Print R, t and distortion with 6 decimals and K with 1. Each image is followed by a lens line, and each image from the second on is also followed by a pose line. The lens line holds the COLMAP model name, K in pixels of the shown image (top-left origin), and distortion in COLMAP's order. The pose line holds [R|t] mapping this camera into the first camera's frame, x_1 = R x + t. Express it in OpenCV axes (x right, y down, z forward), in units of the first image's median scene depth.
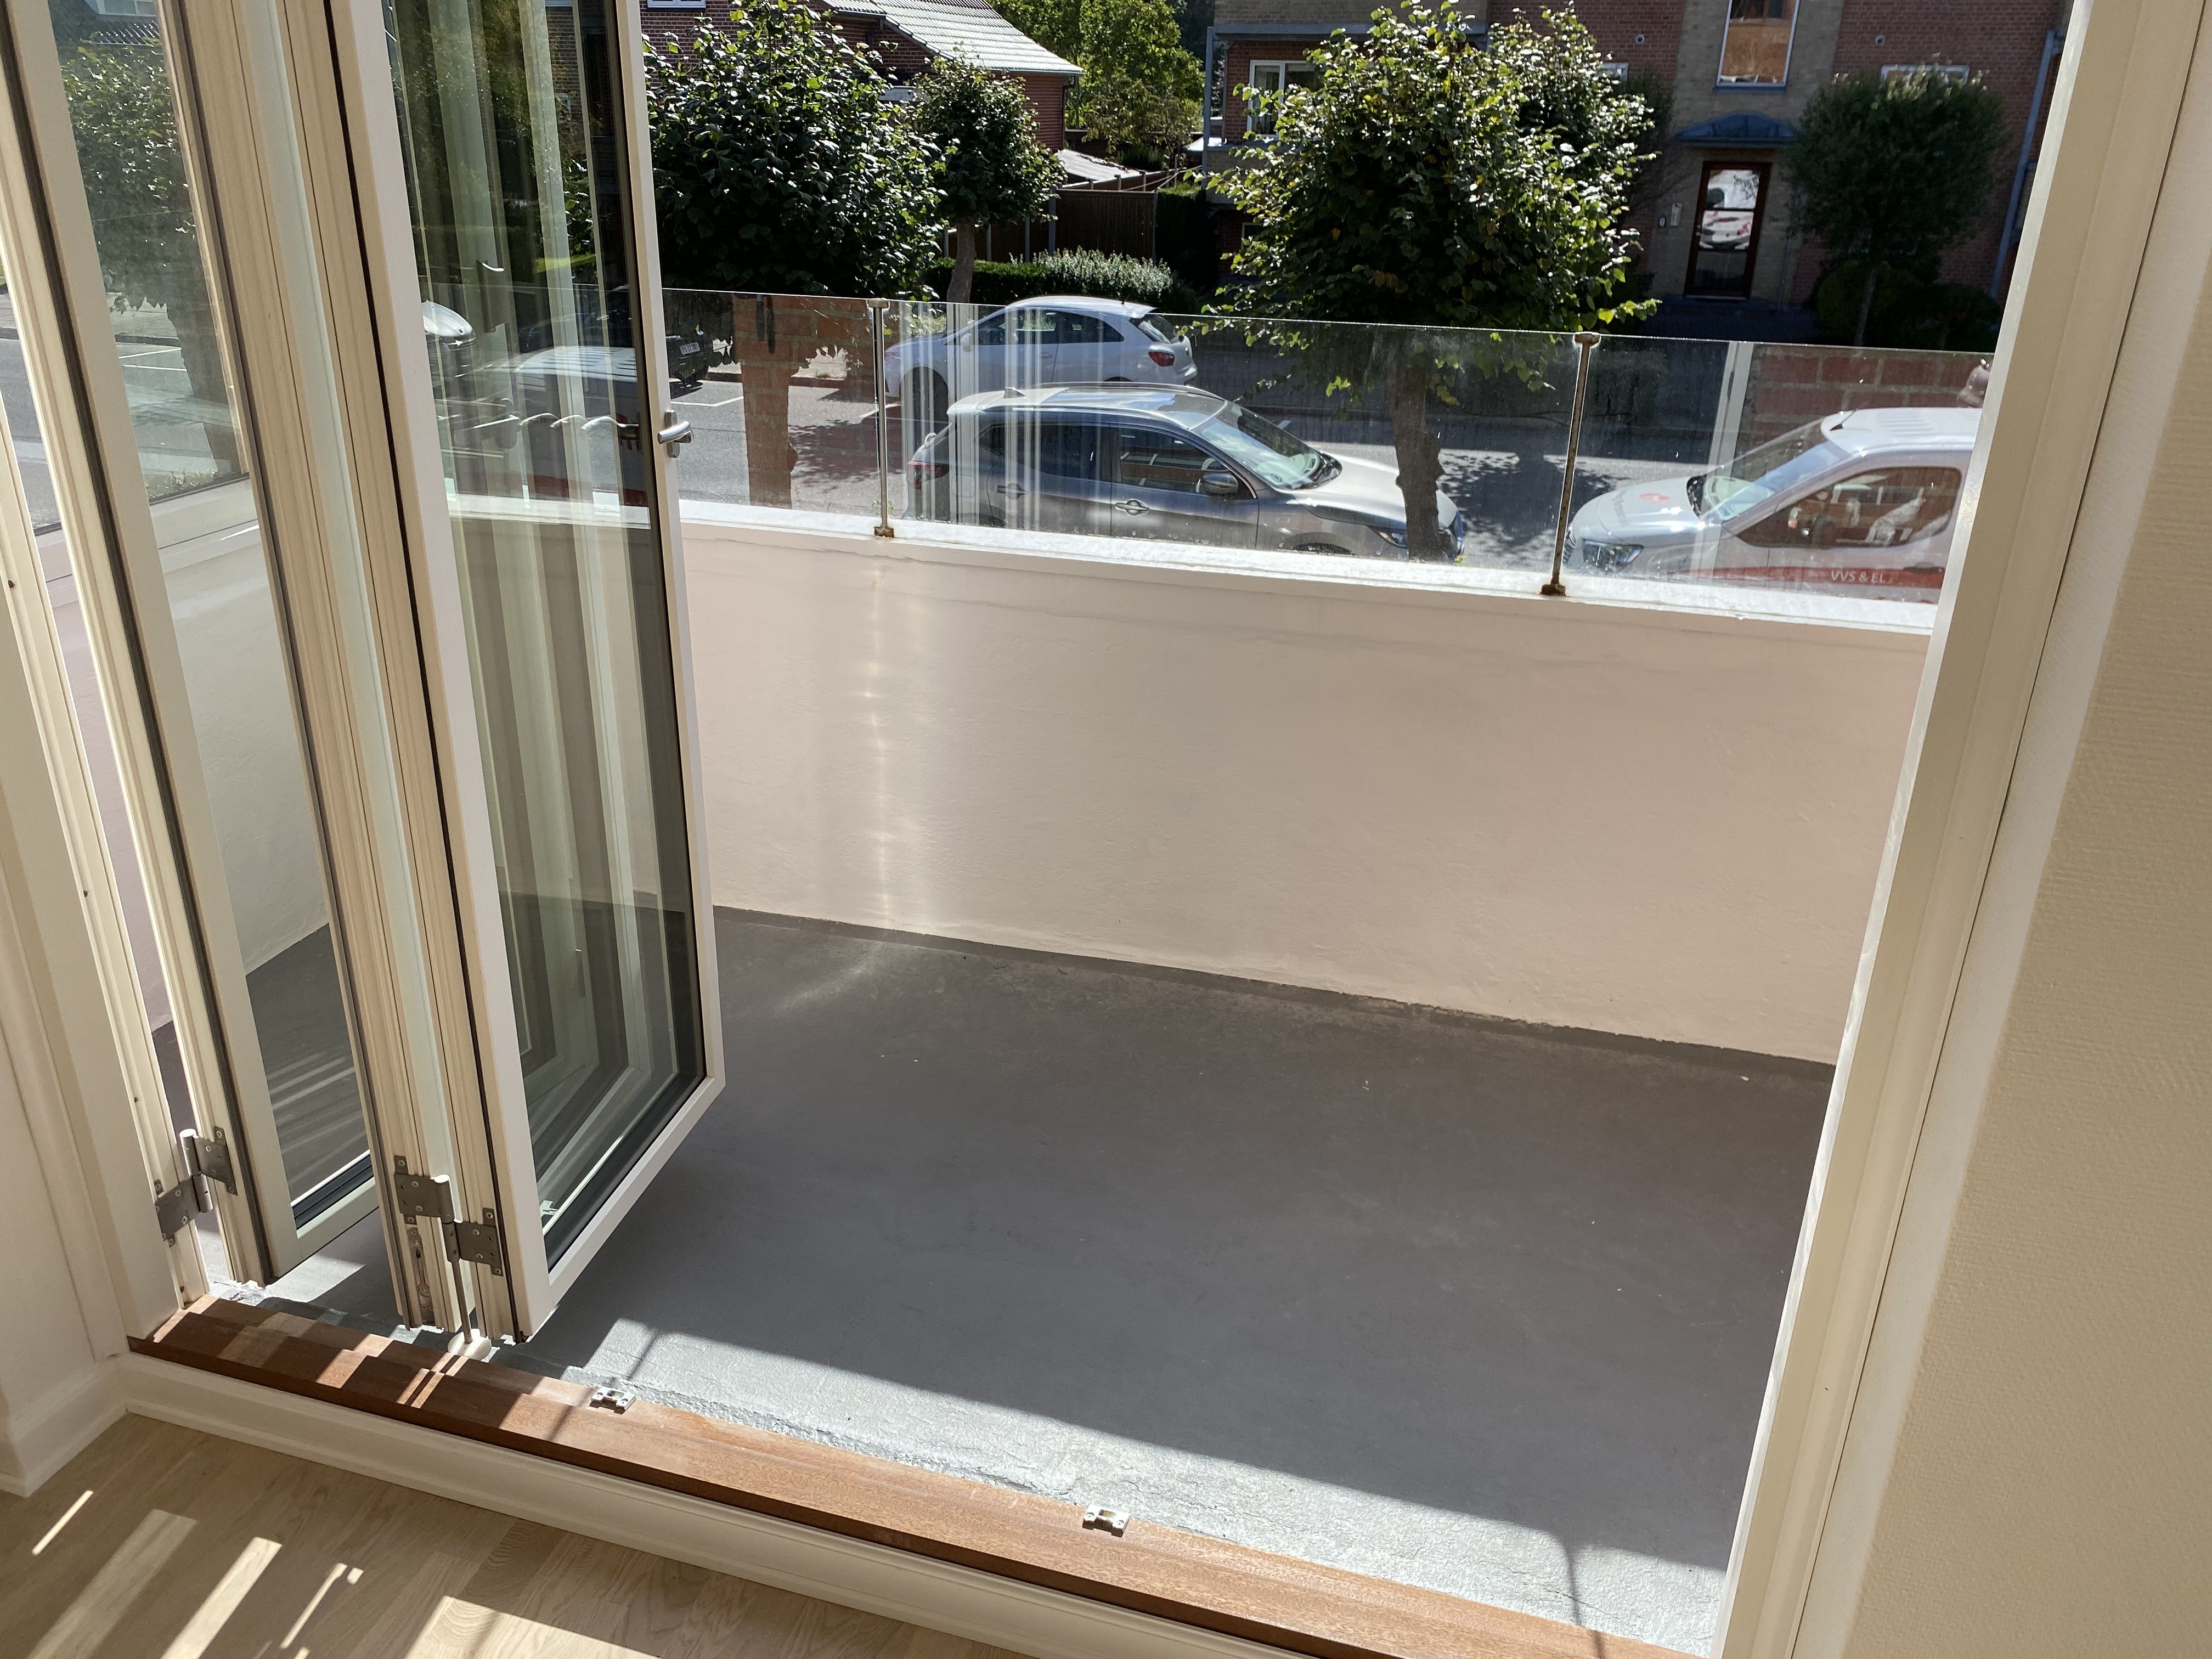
lens RADIAL K [[1657.6, 0, 1109.1], [0, 1657.6, 841.2], [0, 0, 1]] dist [0.021123, -0.045628]
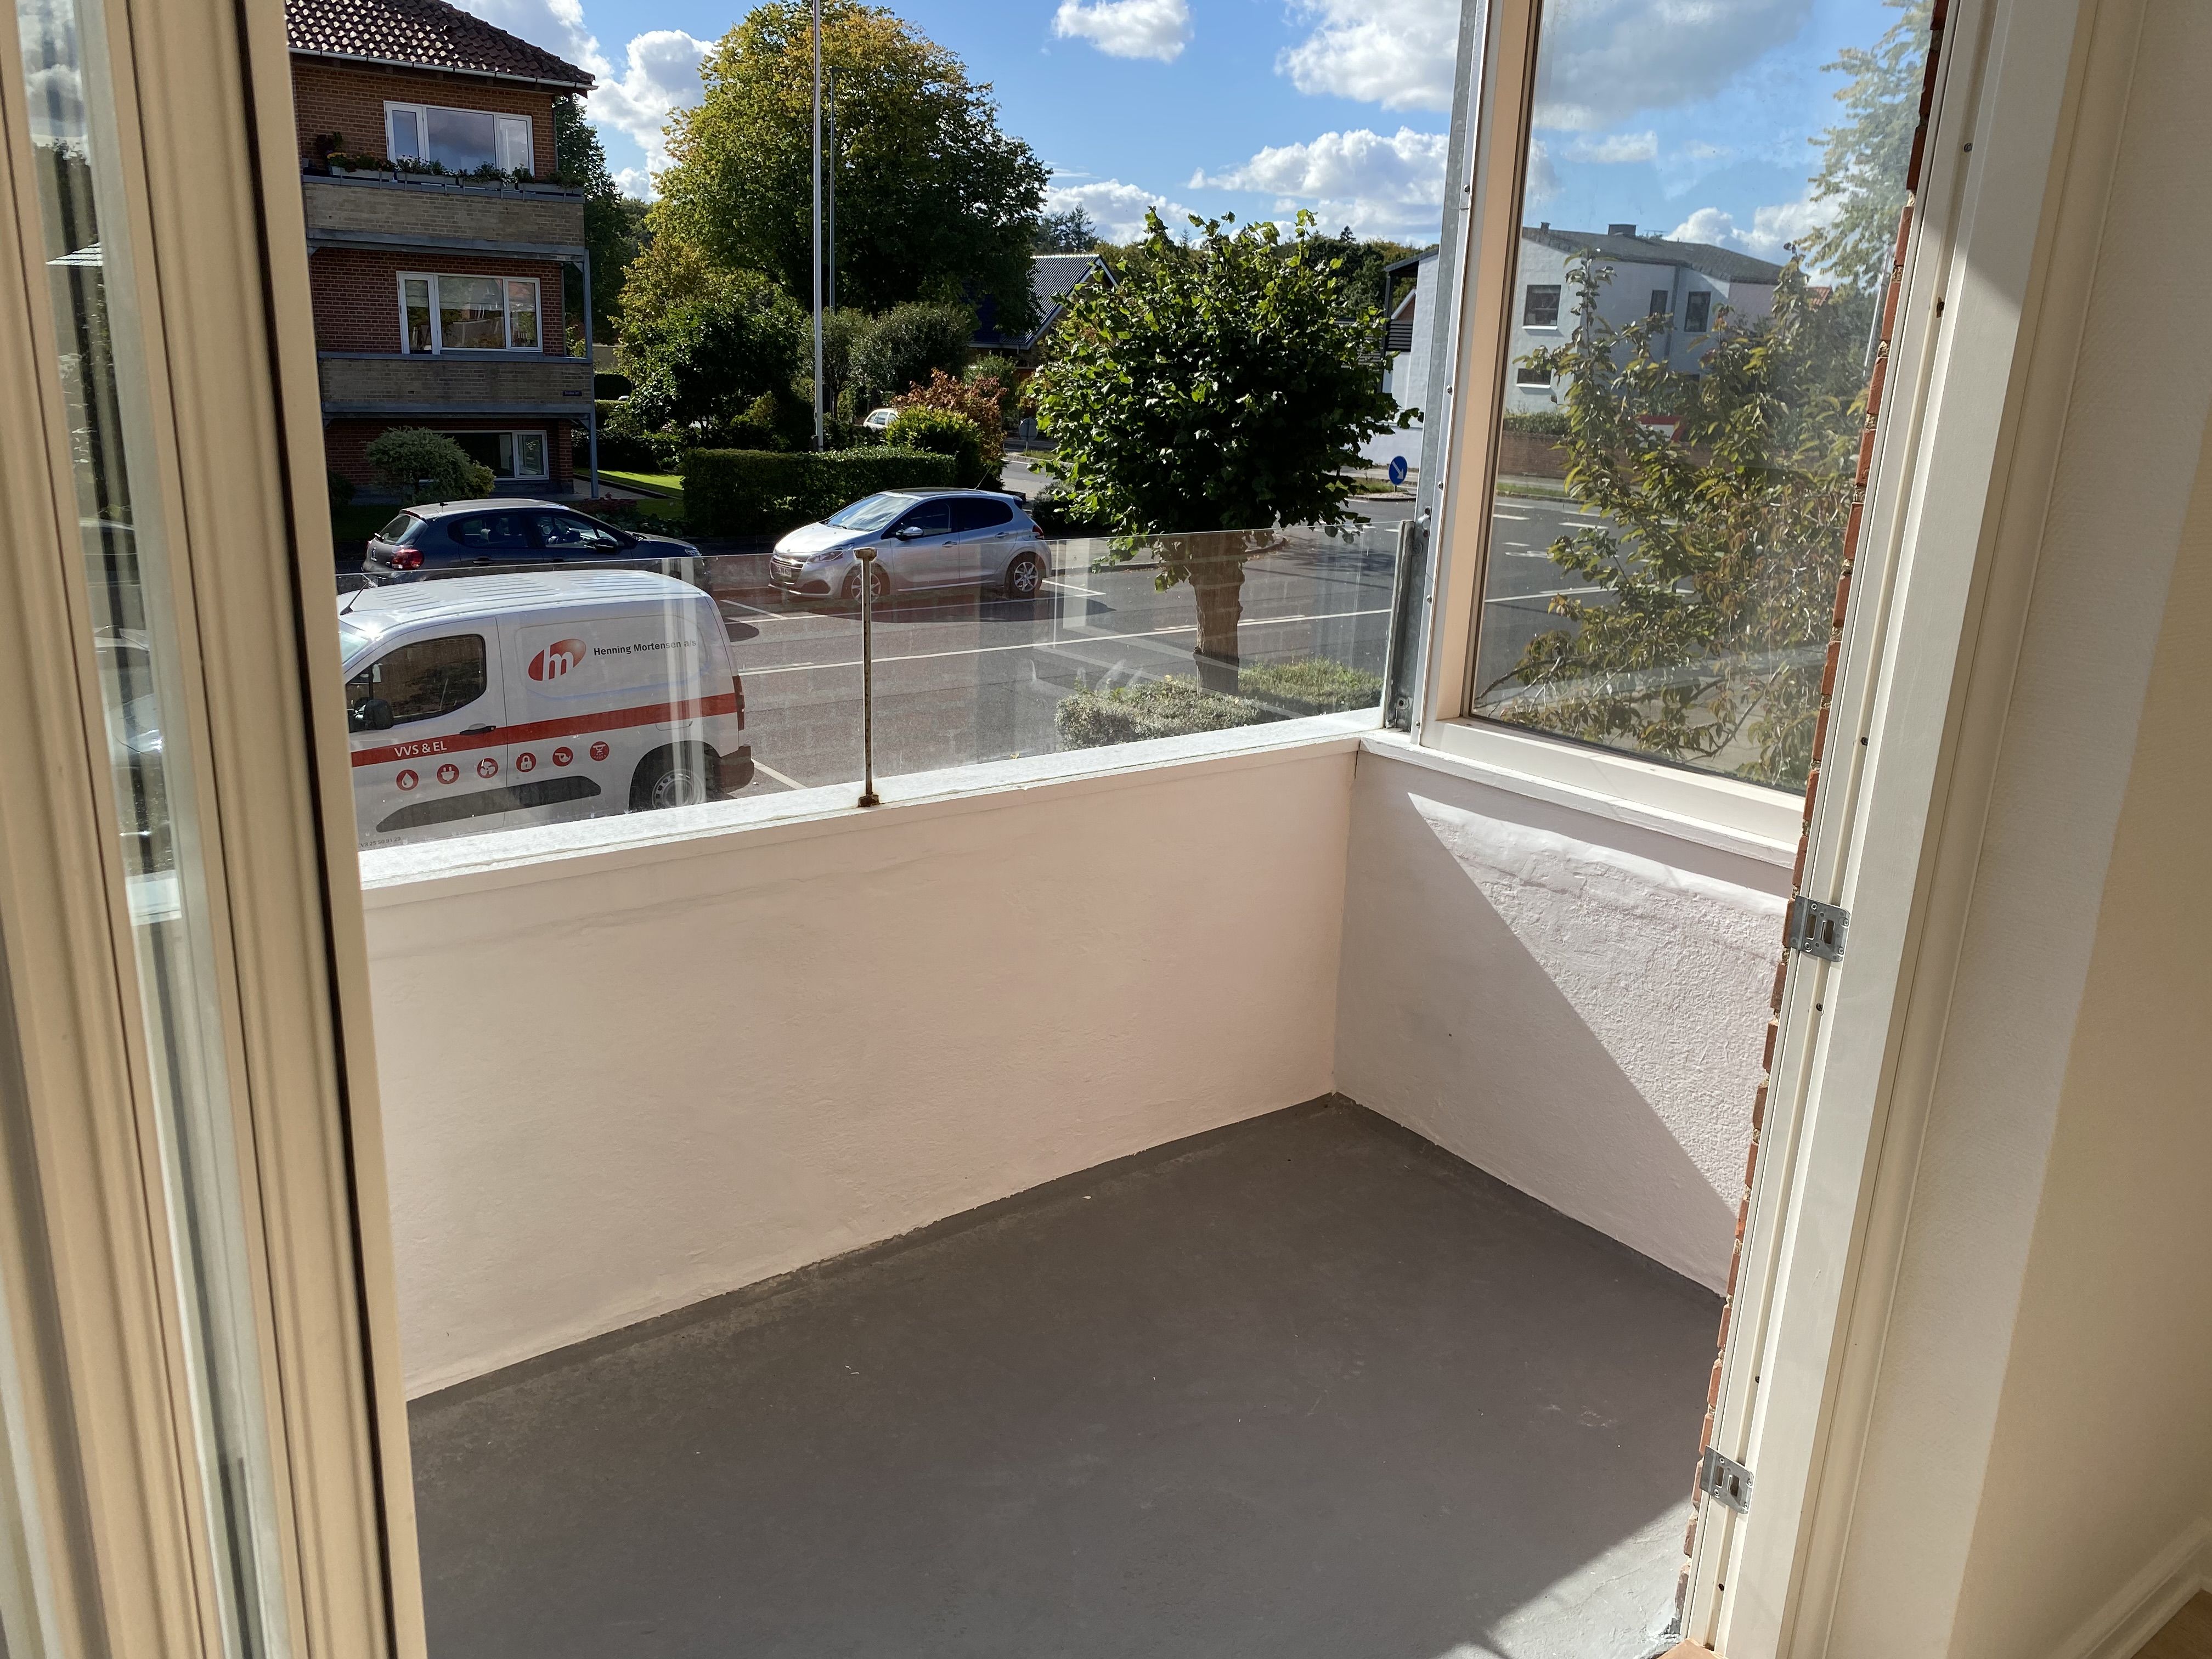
lens RADIAL K [[1657.6, 0, 1106.2], [0, 1657.6, 811.3], [0, 0, 1]] dist [0.021123, -0.045628]
pose [[0.609122, -0.219614, 0.762063, -0.359272], [0.306435, 0.951442, 0.029255, -0.117839], [-0.731484, 0.215703, 0.646841, 0.236479]]
